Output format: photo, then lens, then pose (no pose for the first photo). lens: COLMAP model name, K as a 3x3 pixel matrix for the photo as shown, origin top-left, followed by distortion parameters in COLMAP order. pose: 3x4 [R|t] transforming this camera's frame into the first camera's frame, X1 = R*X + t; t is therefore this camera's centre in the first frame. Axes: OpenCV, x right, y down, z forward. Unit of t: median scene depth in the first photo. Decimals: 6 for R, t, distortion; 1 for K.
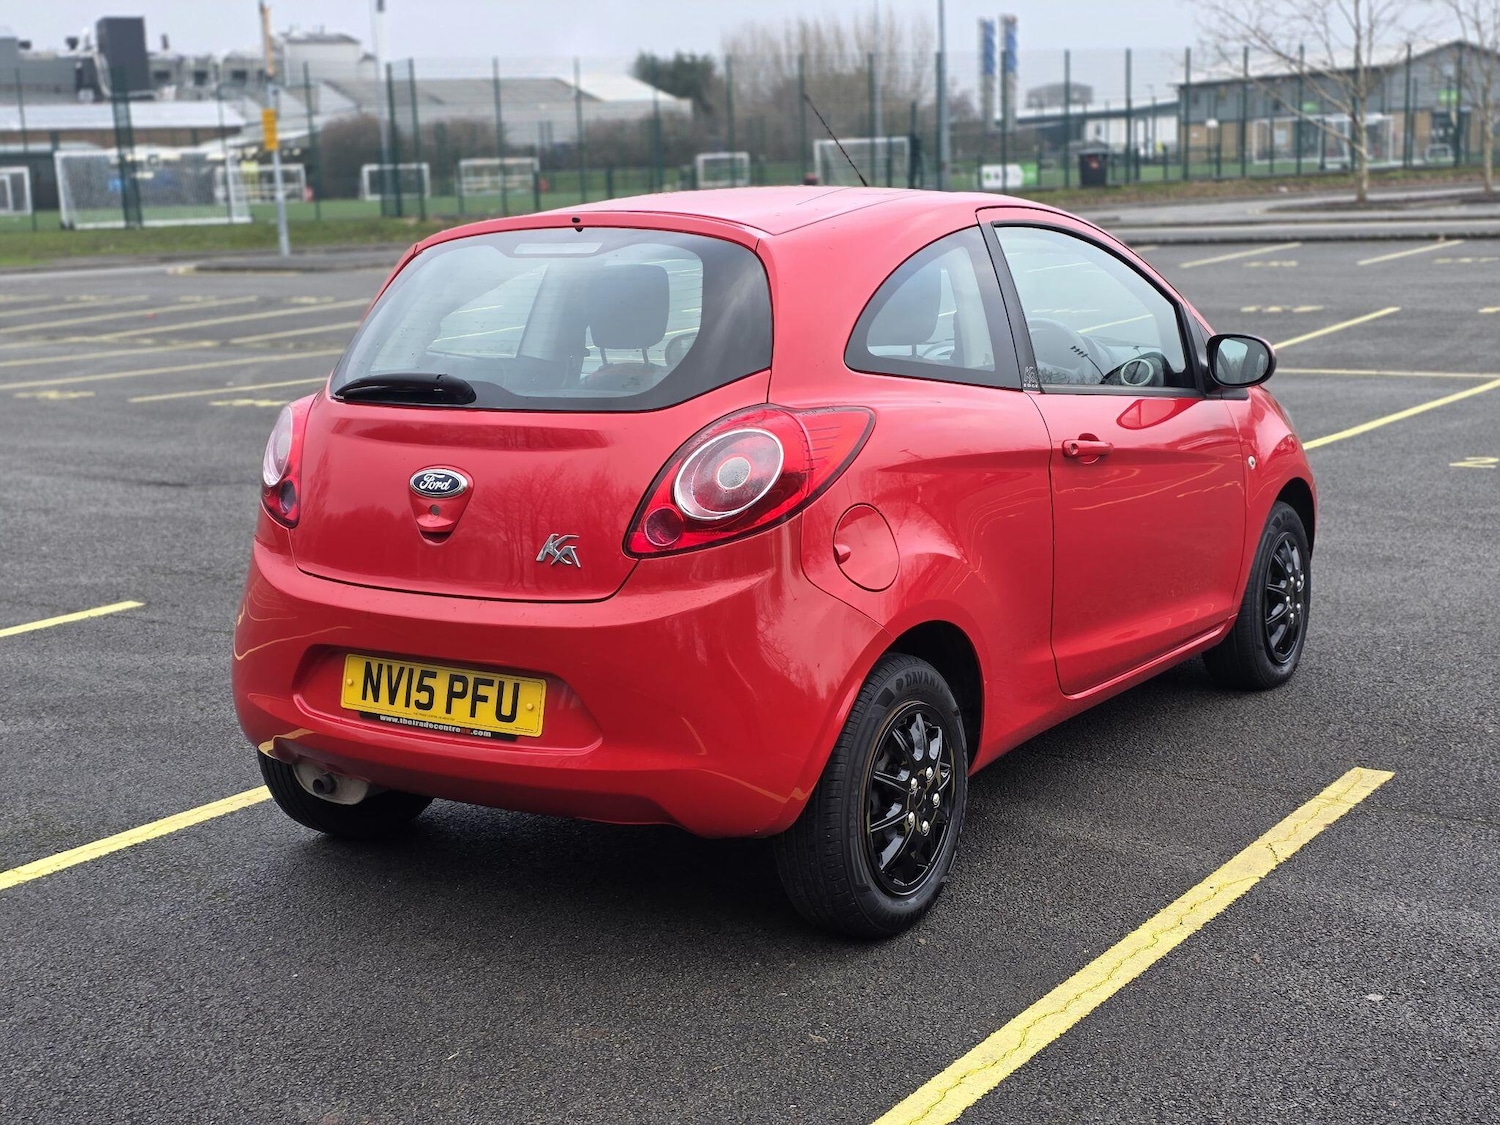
lens RADIAL K [[1996.2, 0, 731.0], [0, 1996.2, 528.0], [0, 0, 1]] dist [0.155231, -0.360866]
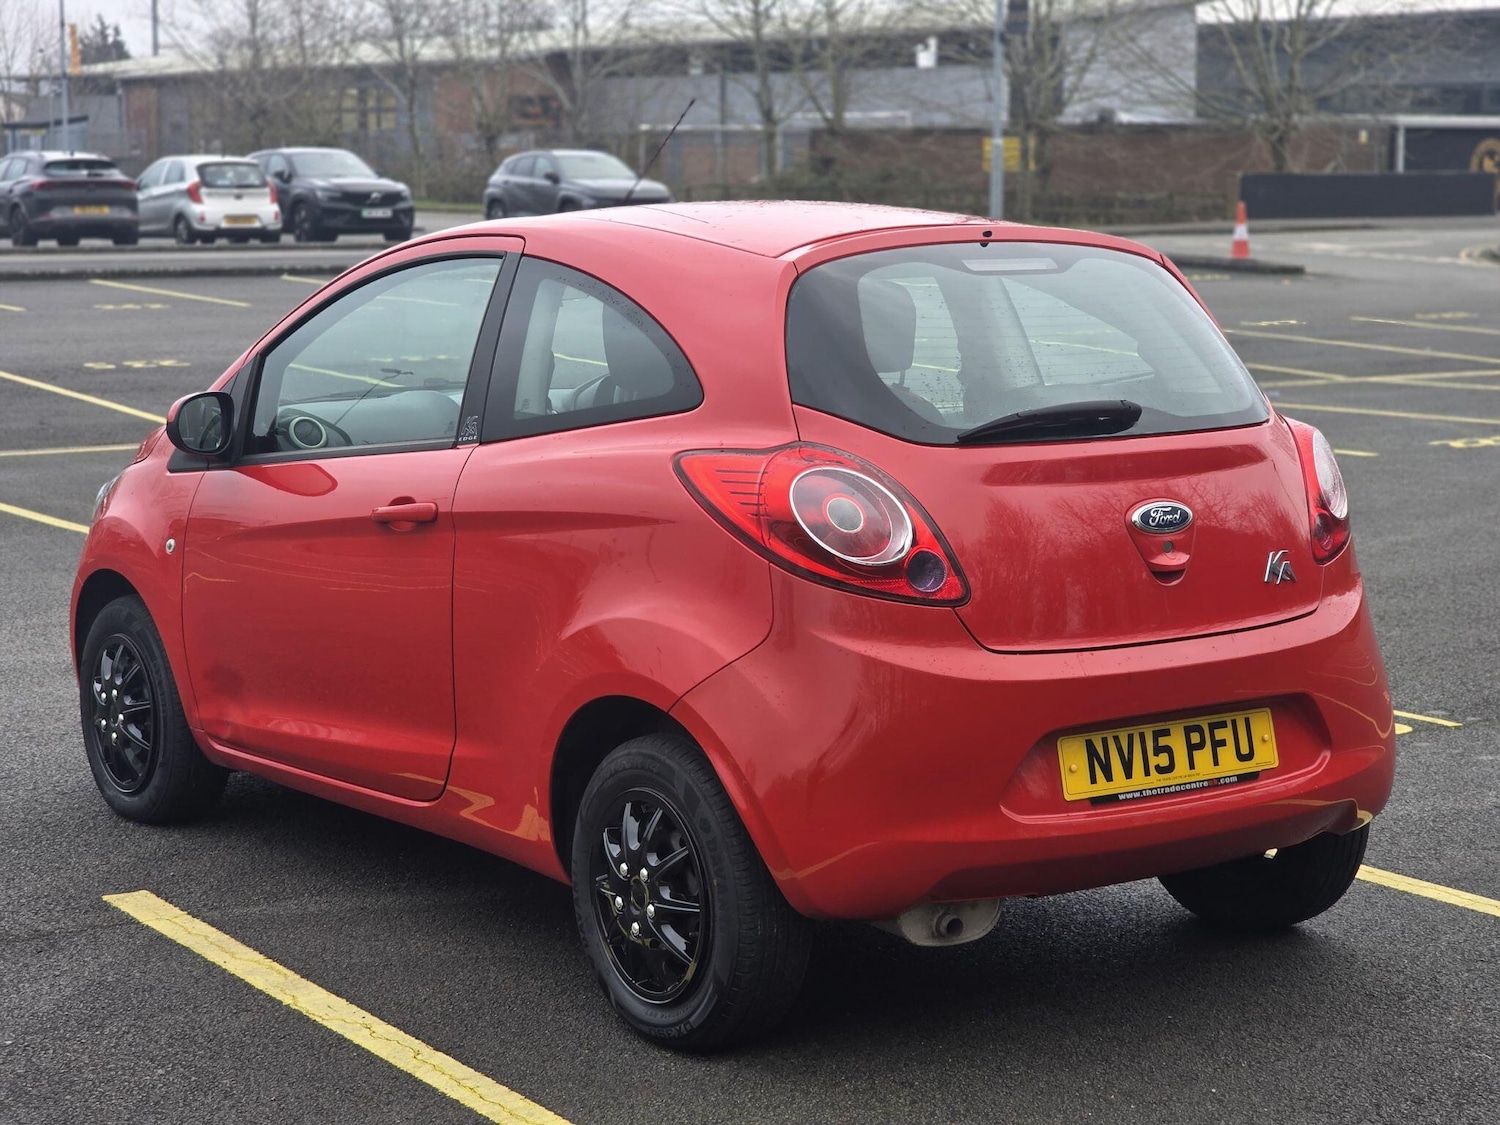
lens RADIAL K [[2869.6, 0, 752.3], [0, 2869.6, 464.6], [0, 0, 1]] dist [0.054621, -0.127584]
pose [[0.369595, -0.059660, 0.927276, -1.301703], [0.142572, 0.989761, 0.006853, -0.074796], [-0.918190, 0.129670, 0.374317, 0.625383]]
